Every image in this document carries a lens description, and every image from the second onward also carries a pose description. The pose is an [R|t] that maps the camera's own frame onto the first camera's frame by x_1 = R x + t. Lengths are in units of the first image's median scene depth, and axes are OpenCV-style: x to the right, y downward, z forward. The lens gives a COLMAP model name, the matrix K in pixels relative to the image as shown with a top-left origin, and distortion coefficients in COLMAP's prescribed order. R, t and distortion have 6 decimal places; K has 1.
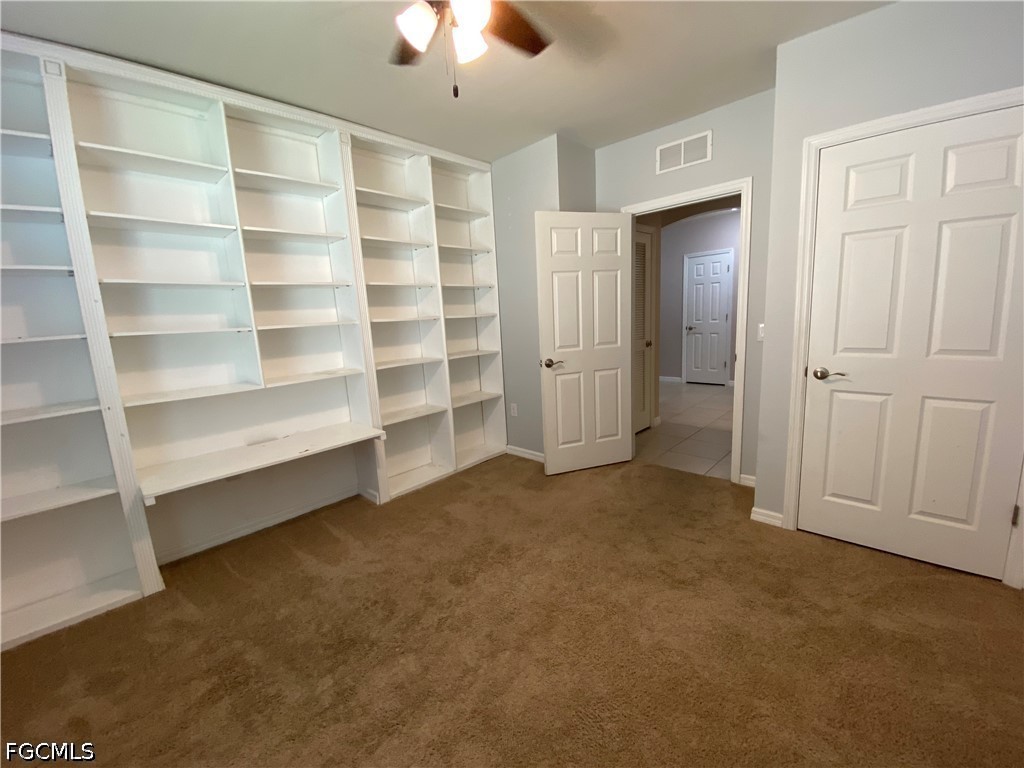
lens RADIAL K [[414.3, 0, 512.0], [0, 414.3, 384.0], [0, 0, 1]] dist [0.029573, -0.023915]
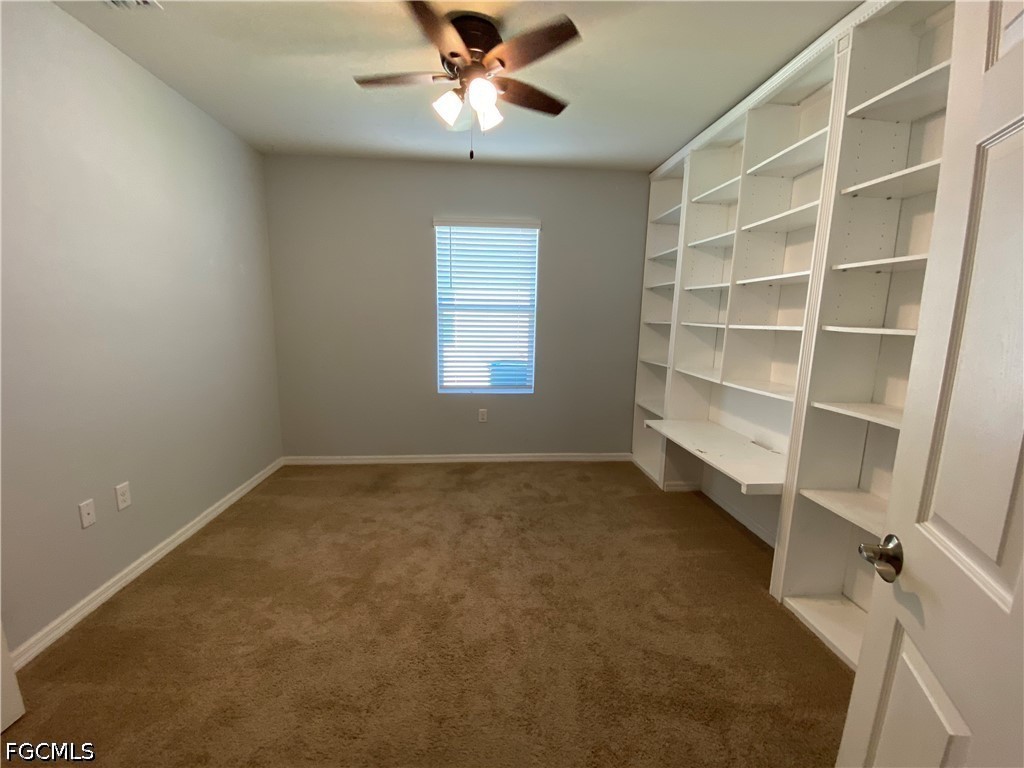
lens RADIAL K [[414.3, 0, 512.0], [0, 414.3, 384.0], [0, 0, 1]] dist [0.029573, -0.023915]
pose [[-0.665058, 0.172286, -0.726647, 0.634324], [-0.097605, 0.944625, 0.313299, -0.328601], [0.740386, 0.279286, -0.611414, 1.534180]]
